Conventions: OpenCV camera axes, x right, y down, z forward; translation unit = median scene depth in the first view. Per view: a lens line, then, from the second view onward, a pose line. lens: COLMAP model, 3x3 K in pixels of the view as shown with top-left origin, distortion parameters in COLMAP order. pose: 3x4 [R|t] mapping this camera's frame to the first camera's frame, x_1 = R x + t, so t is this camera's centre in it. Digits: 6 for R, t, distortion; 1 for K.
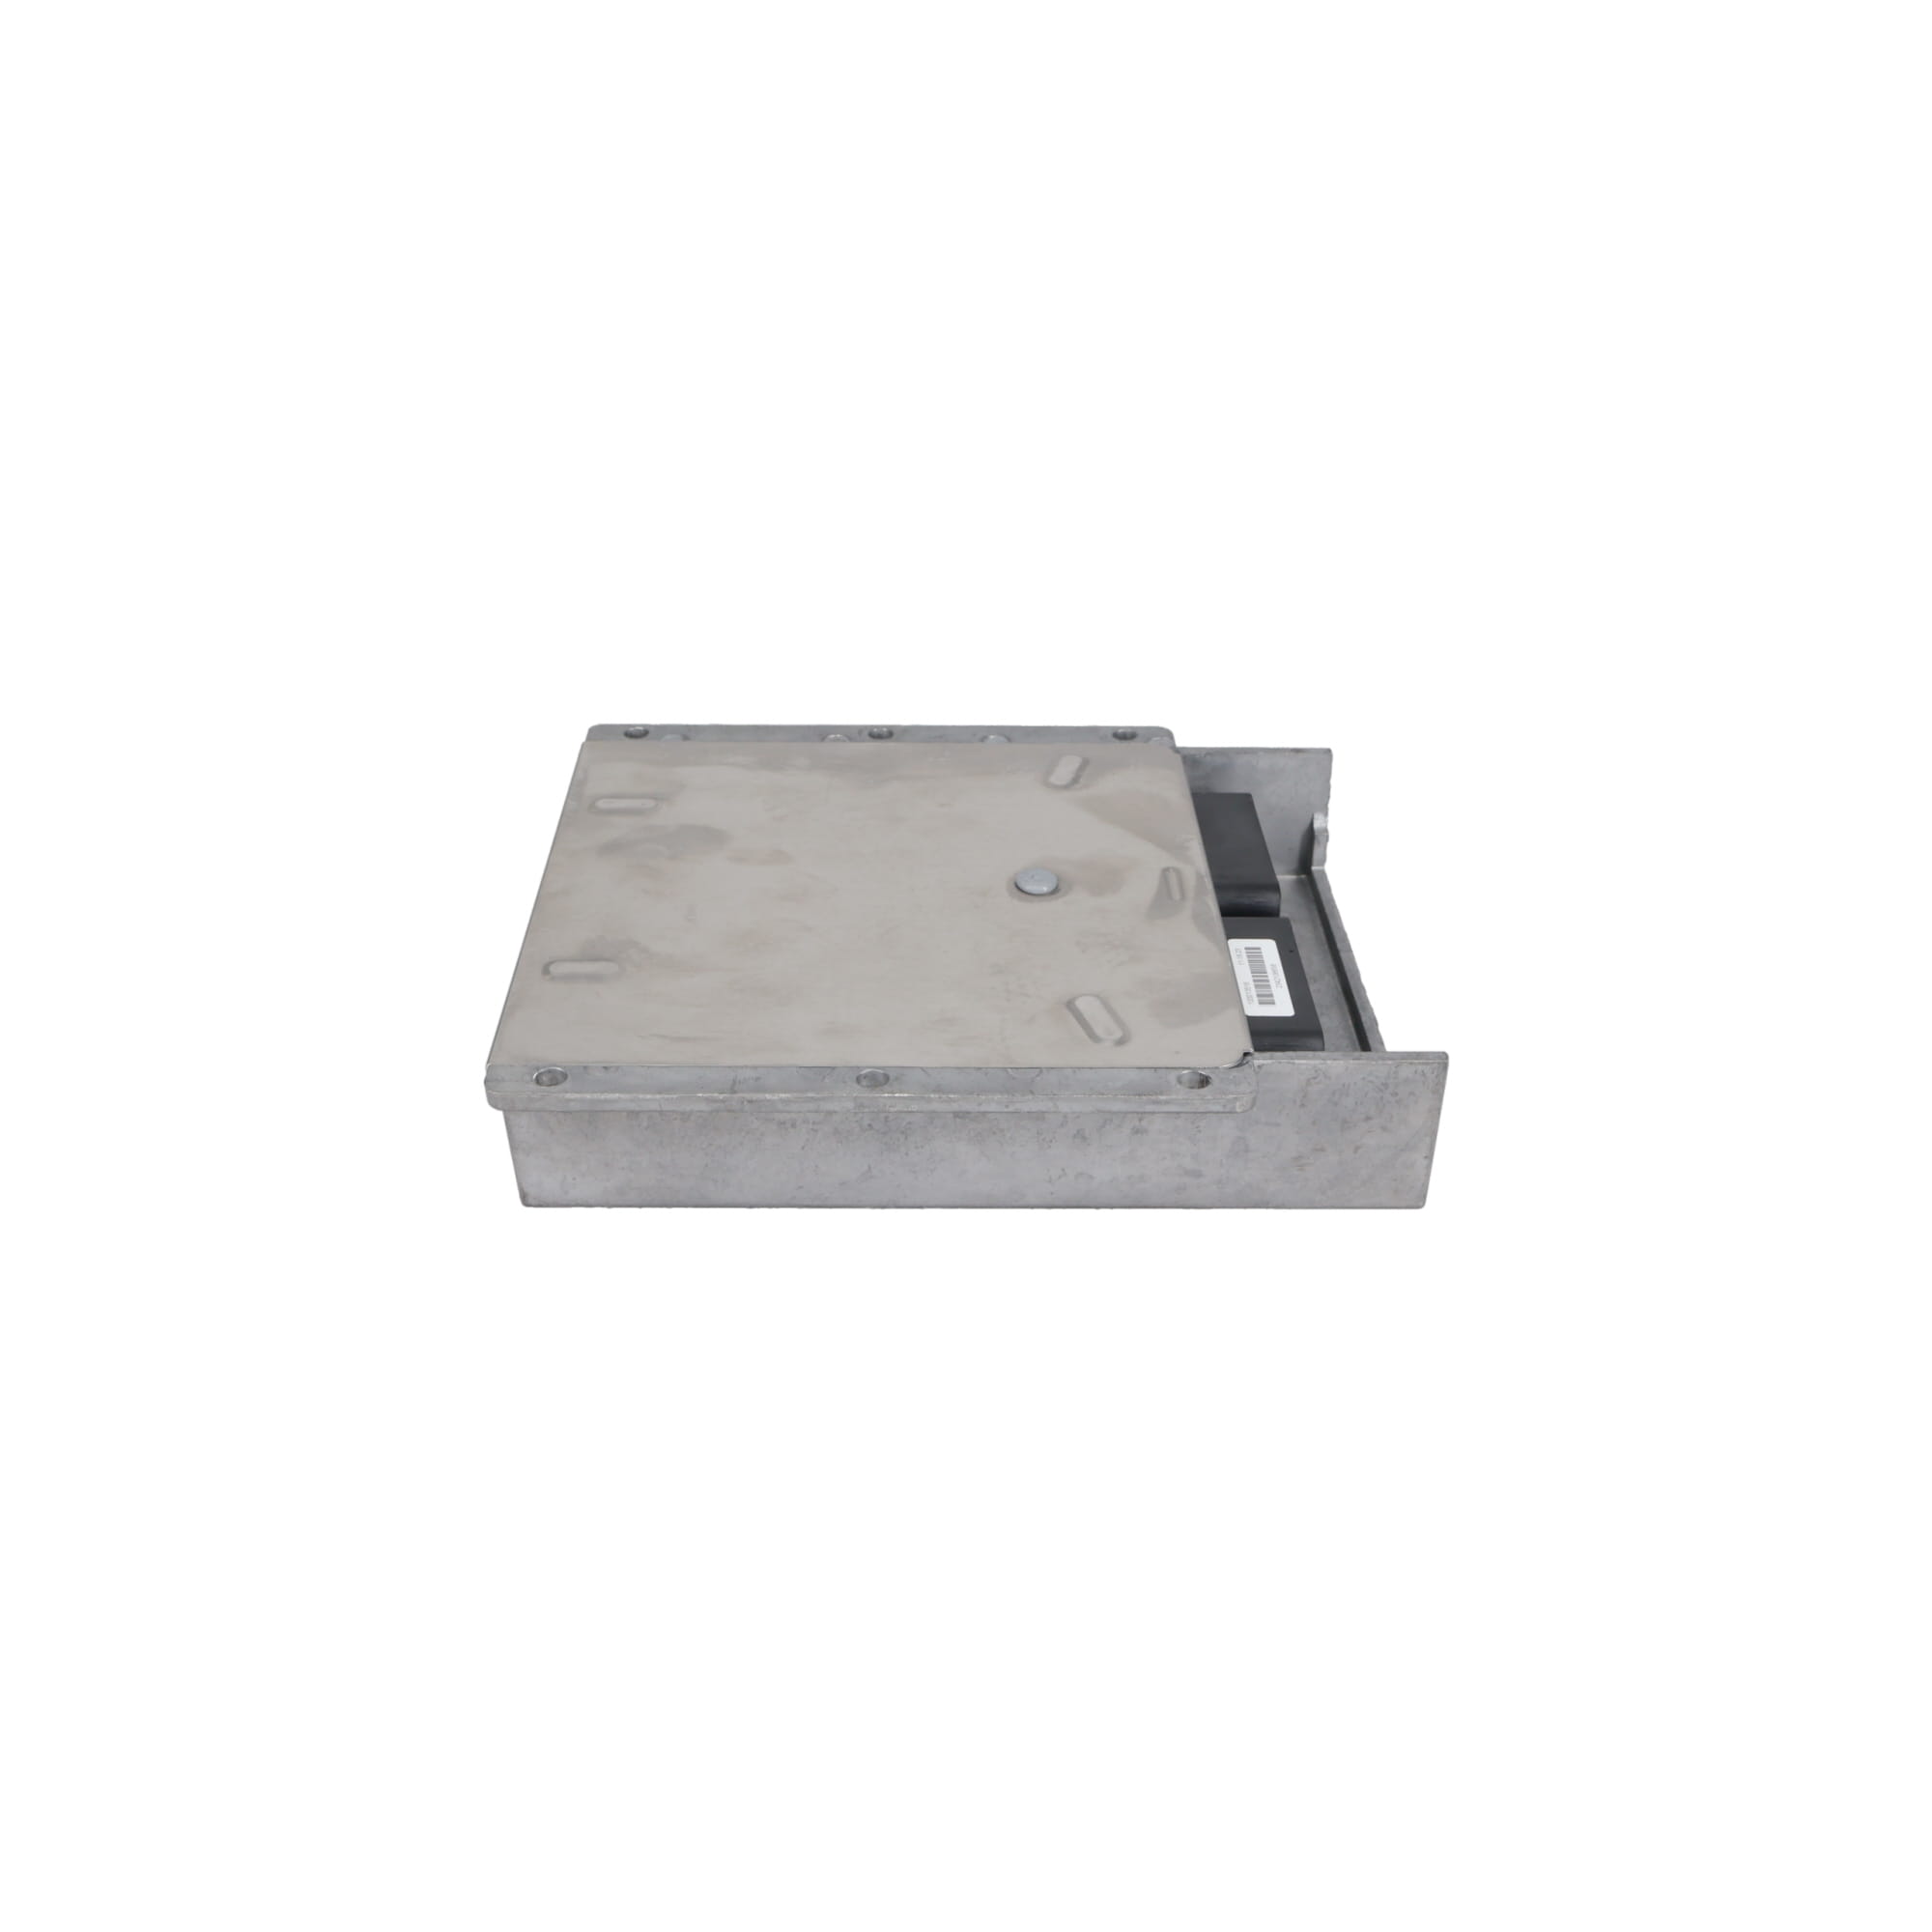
lens RADIAL K [[2241.7, 0, 966.0], [0, 2241.7, 966.0], [0, 0, 1]] dist [-0.009482, -0.001899]
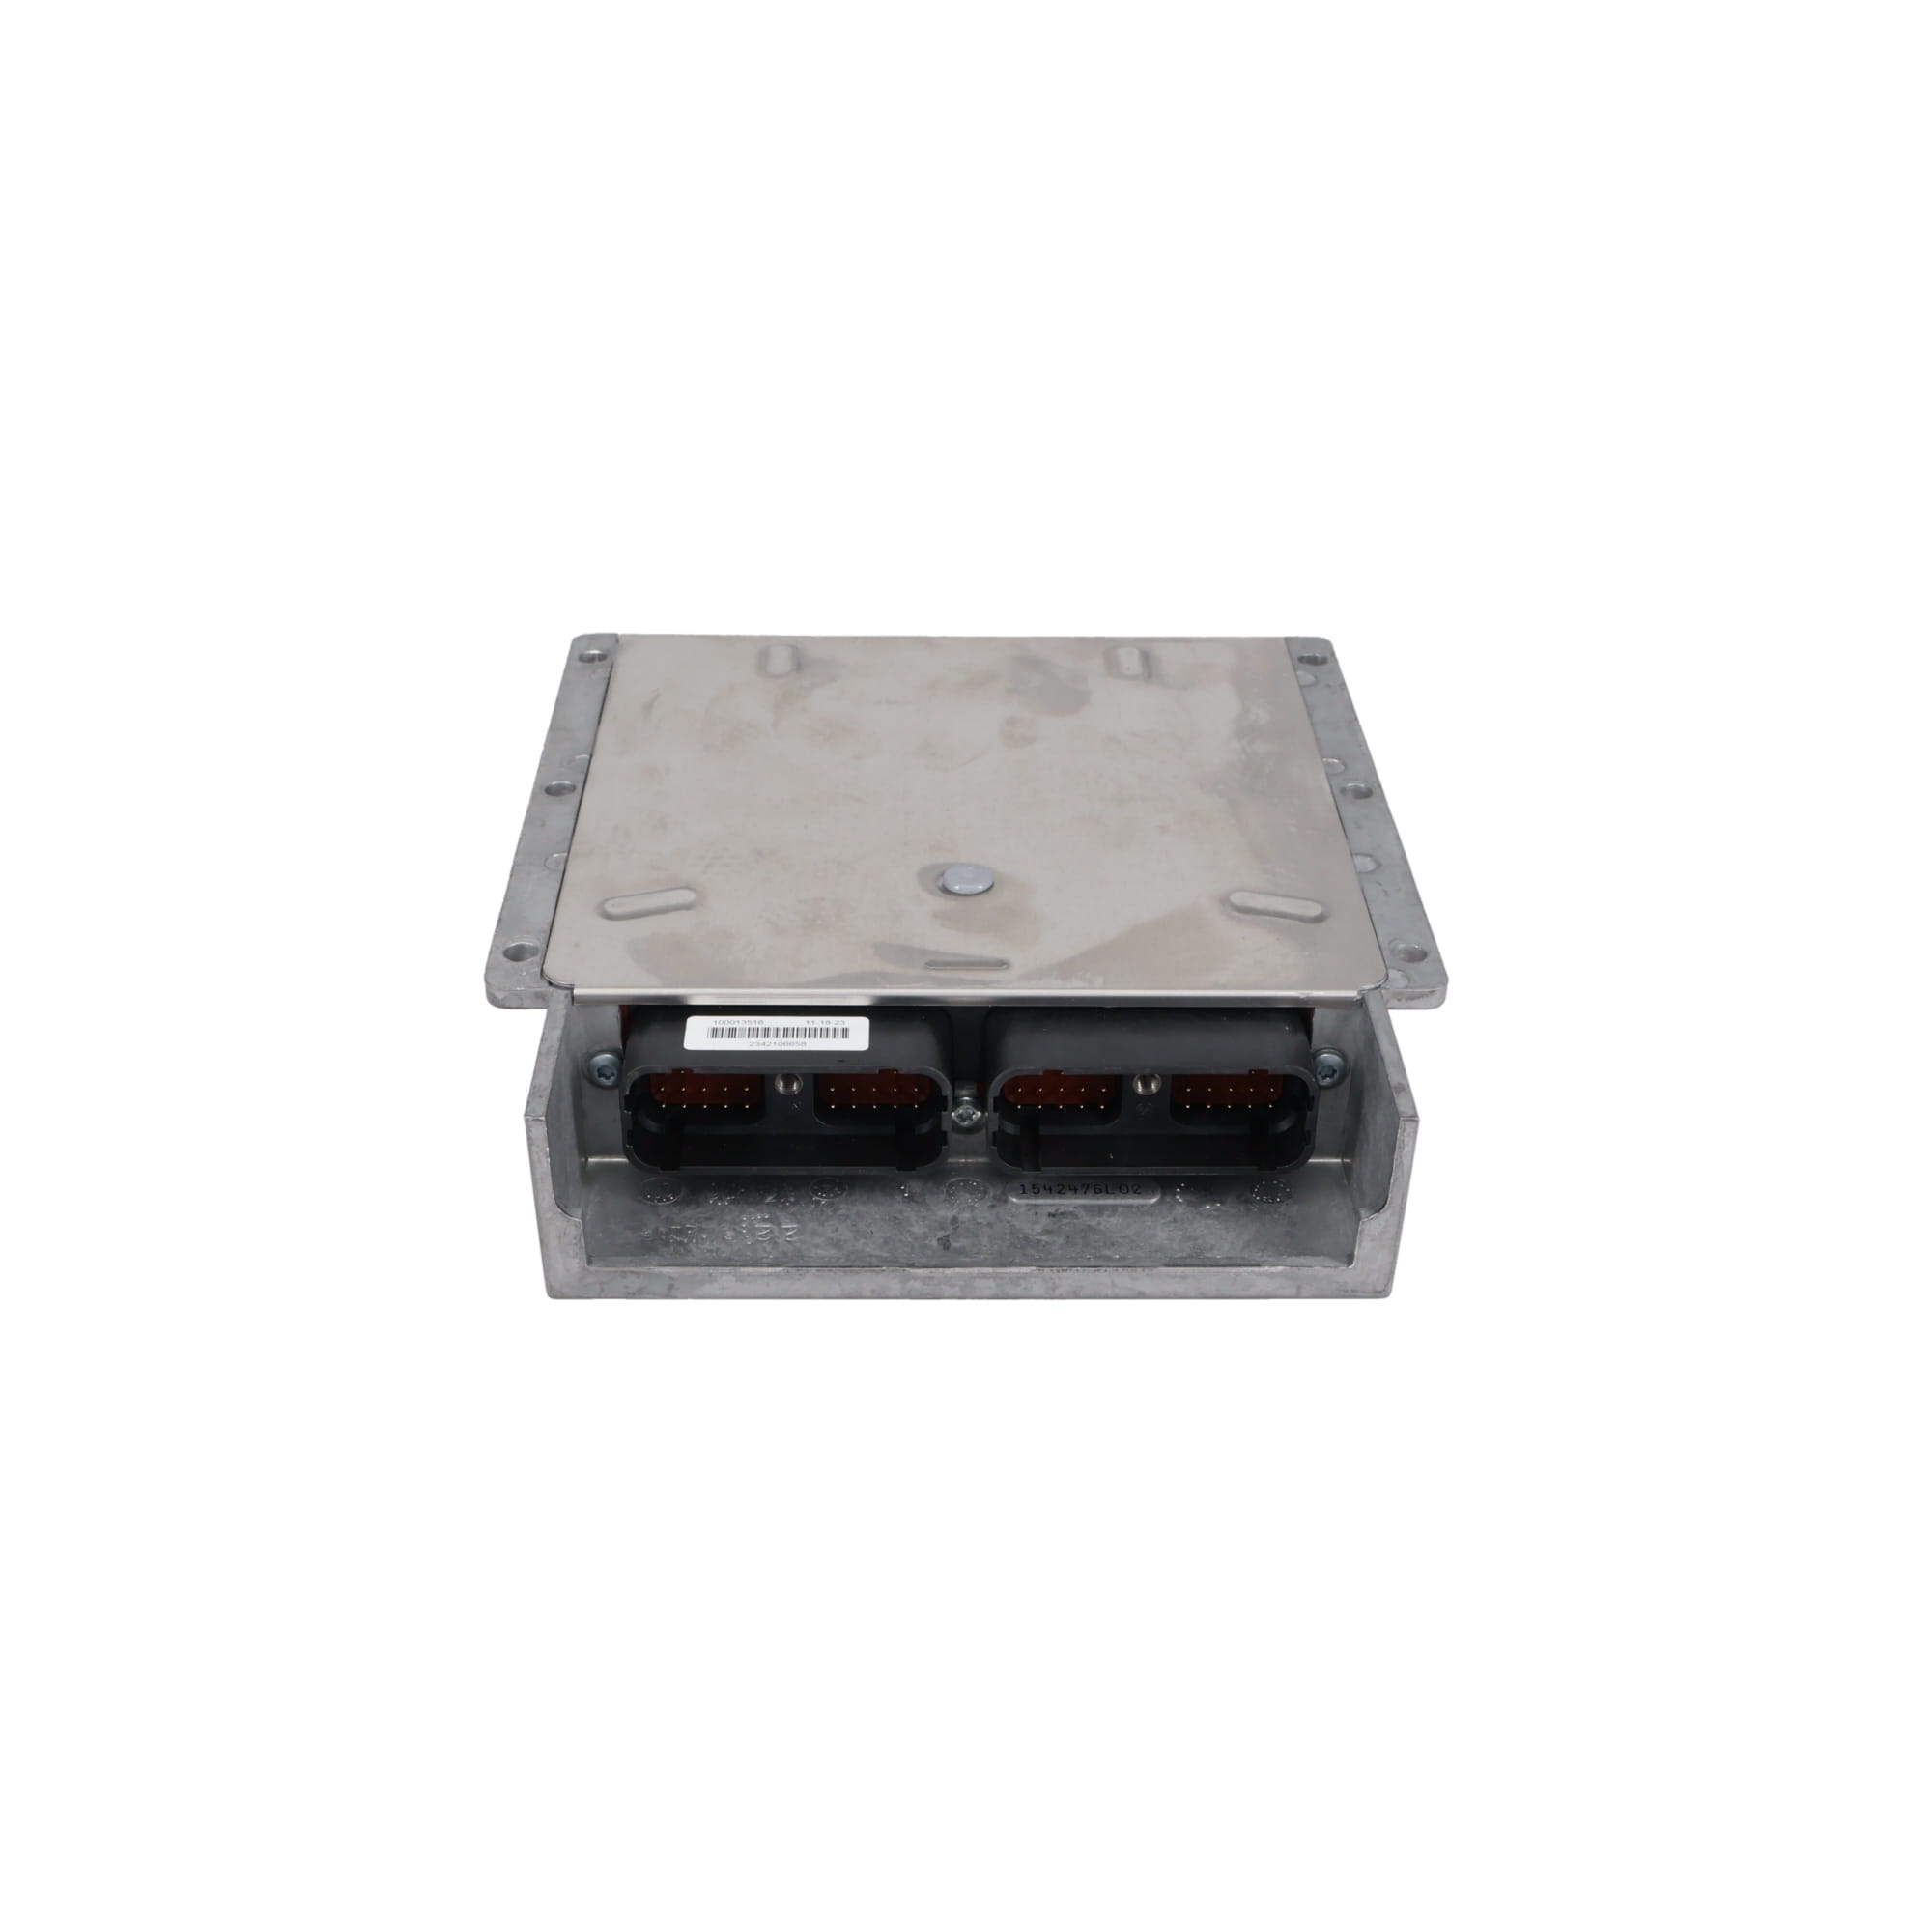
lens RADIAL K [[2537.2, 0, 883.1], [0, 2537.2, 965.0], [0, 0, 1]] dist [-0.000751, -0.001486]
pose [[-0.025178, 0.508111, -0.860924, 0.899447], [-0.513301, 0.732432, 0.447287, -0.438921], [0.857839, 0.453175, 0.242373, 0.797408]]
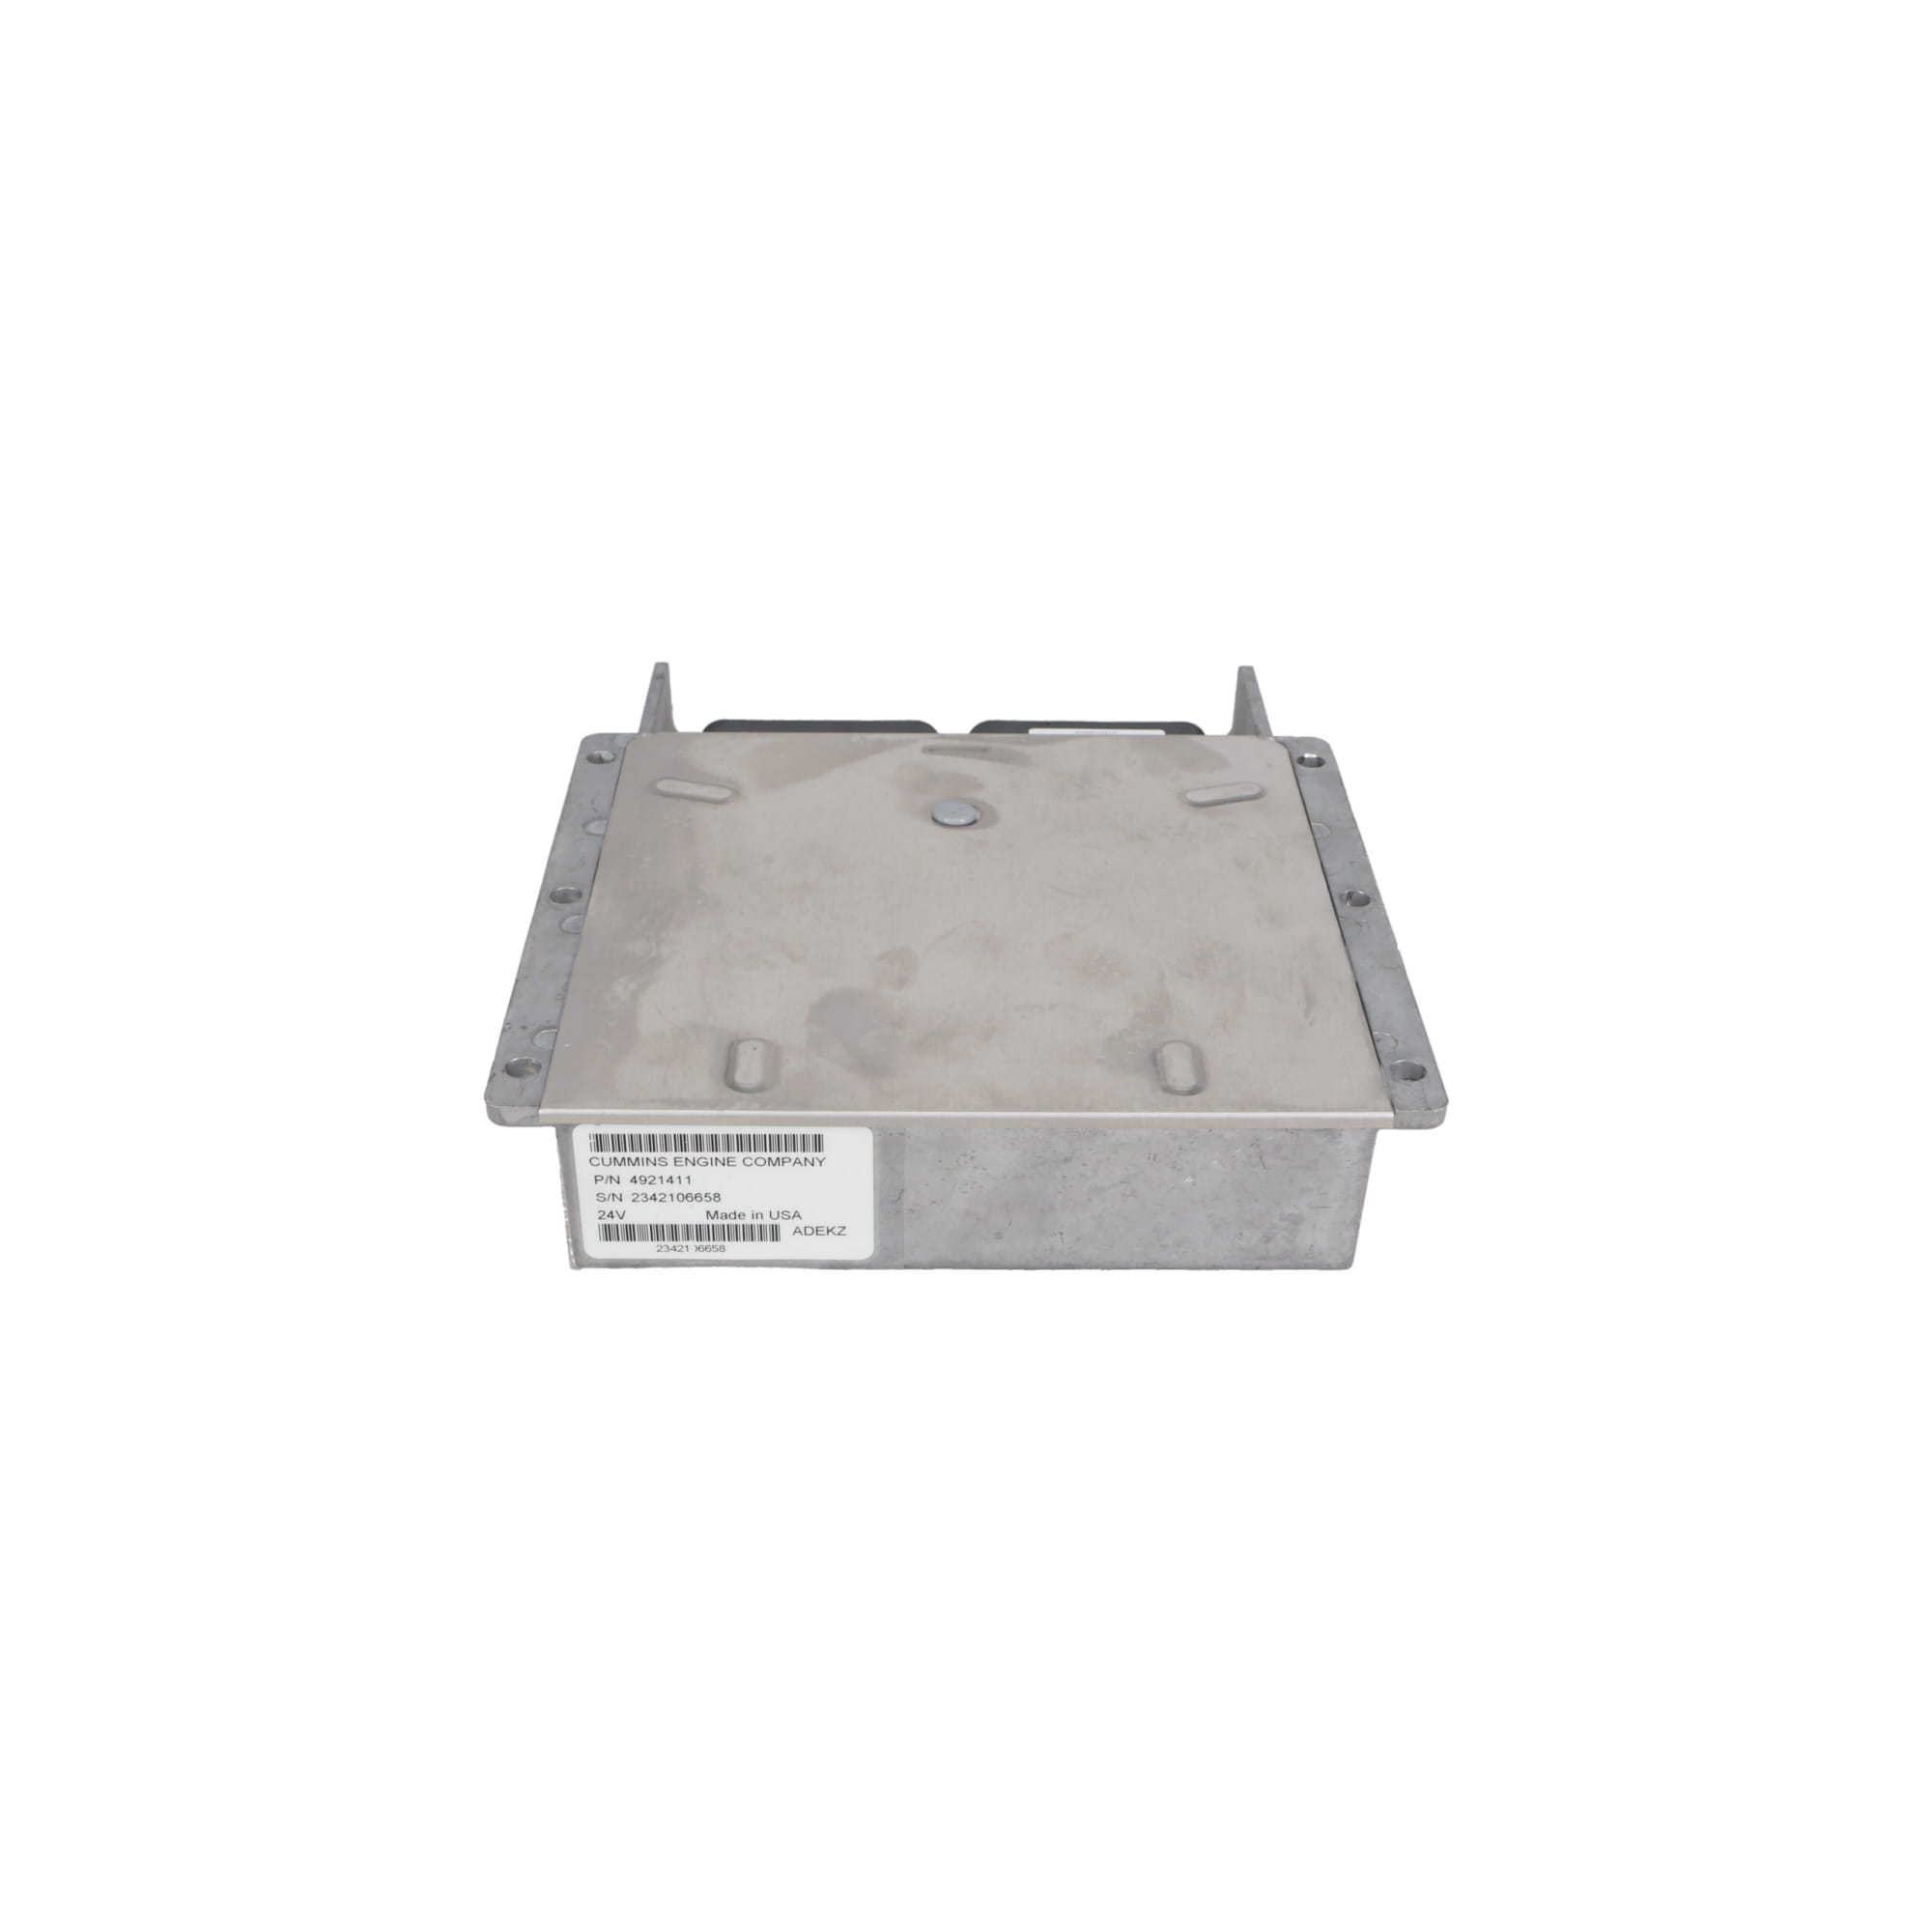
lens RADIAL K [[2431.7, 0, 966.0], [0, 2431.7, 966.0], [0, 0, 1]] dist [-0.016093, -0.005668]
pose [[0.003056, -0.529459, 0.848330, -0.916279], [0.496776, 0.737054, 0.458220, -0.481073], [-0.867873, 0.420030, 0.265275, 0.787288]]
